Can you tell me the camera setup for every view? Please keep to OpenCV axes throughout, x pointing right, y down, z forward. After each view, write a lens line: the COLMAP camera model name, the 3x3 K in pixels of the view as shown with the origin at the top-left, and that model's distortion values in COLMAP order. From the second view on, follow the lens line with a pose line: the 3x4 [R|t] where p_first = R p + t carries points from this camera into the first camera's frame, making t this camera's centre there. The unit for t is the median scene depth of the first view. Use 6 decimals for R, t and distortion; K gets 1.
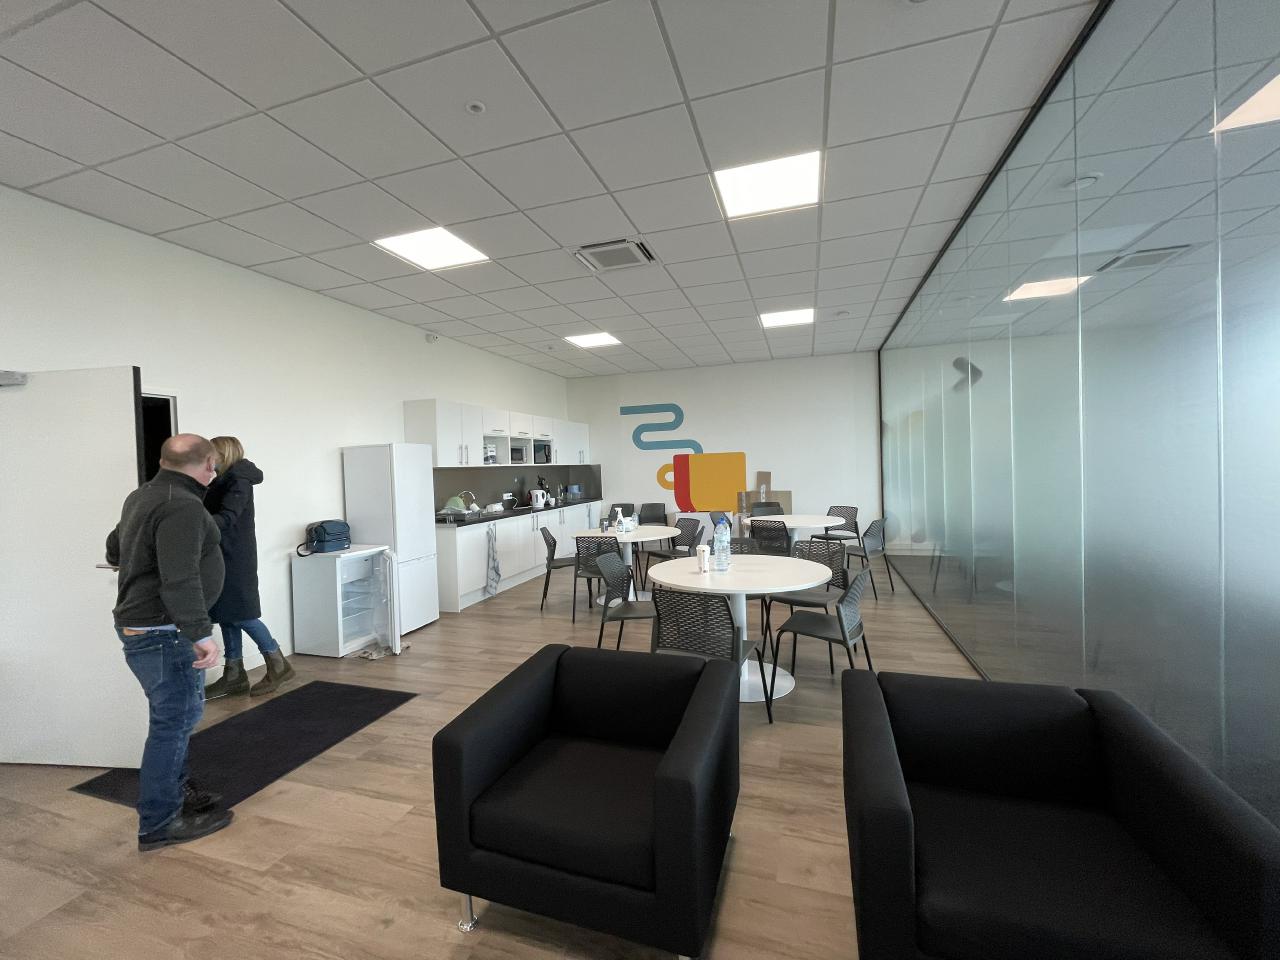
lens RADIAL K [[517.5, 0, 643.8], [0, 517.5, 479.5], [0, 0, 1]] dist [0.002659, 0.000109]
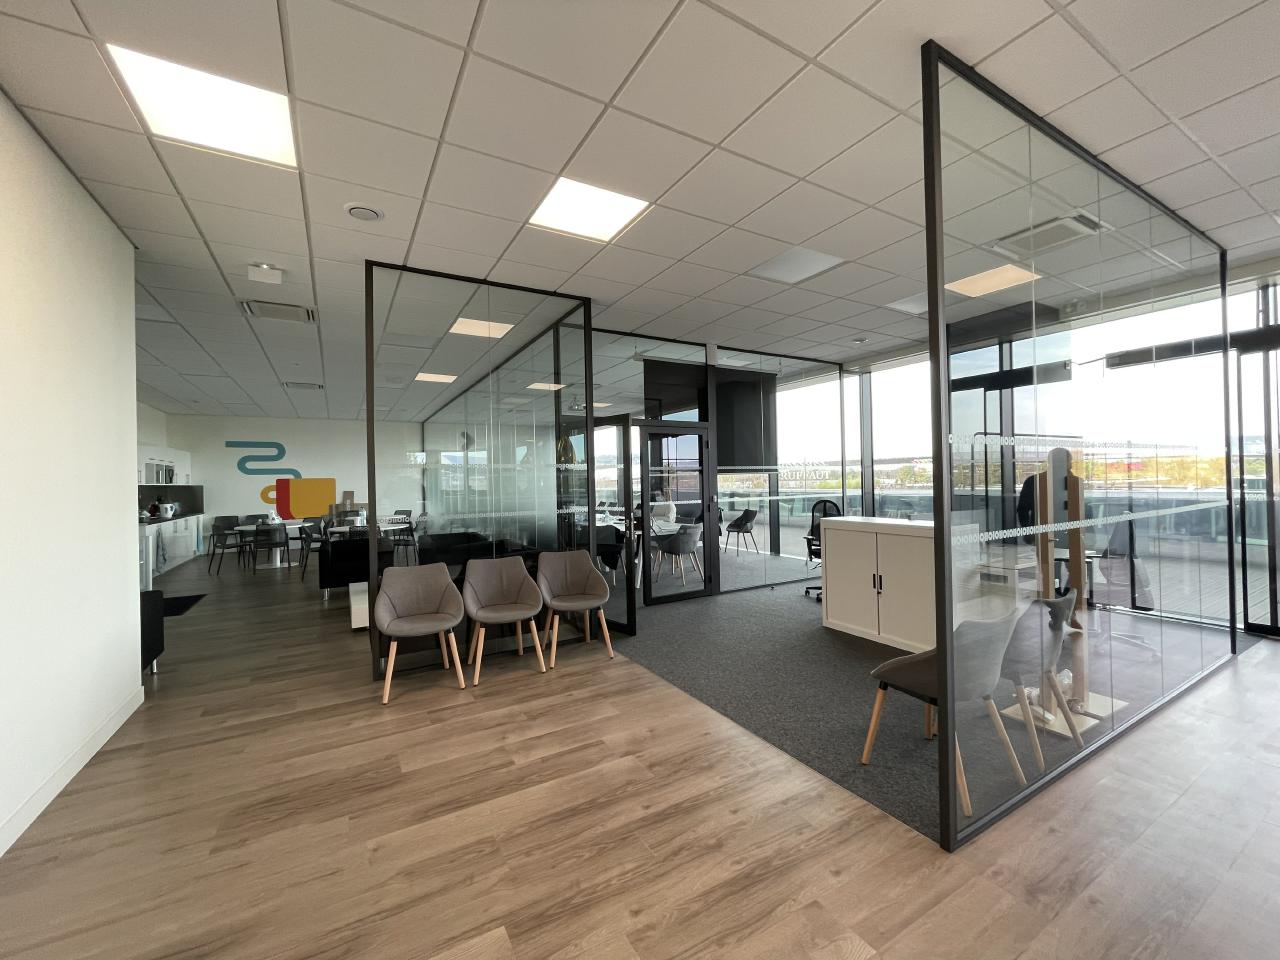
lens RADIAL K [[517.5, 0, 646.1], [0, 517.5, 479.4], [0, 0, 1]] dist [0.002659, 0.000109]
pose [[0.672417, 0.020387, 0.739891, -0.307066], [0.012998, 0.999141, -0.039343, 0.021611], [-0.740058, 0.036072, 0.671575, -0.678289]]
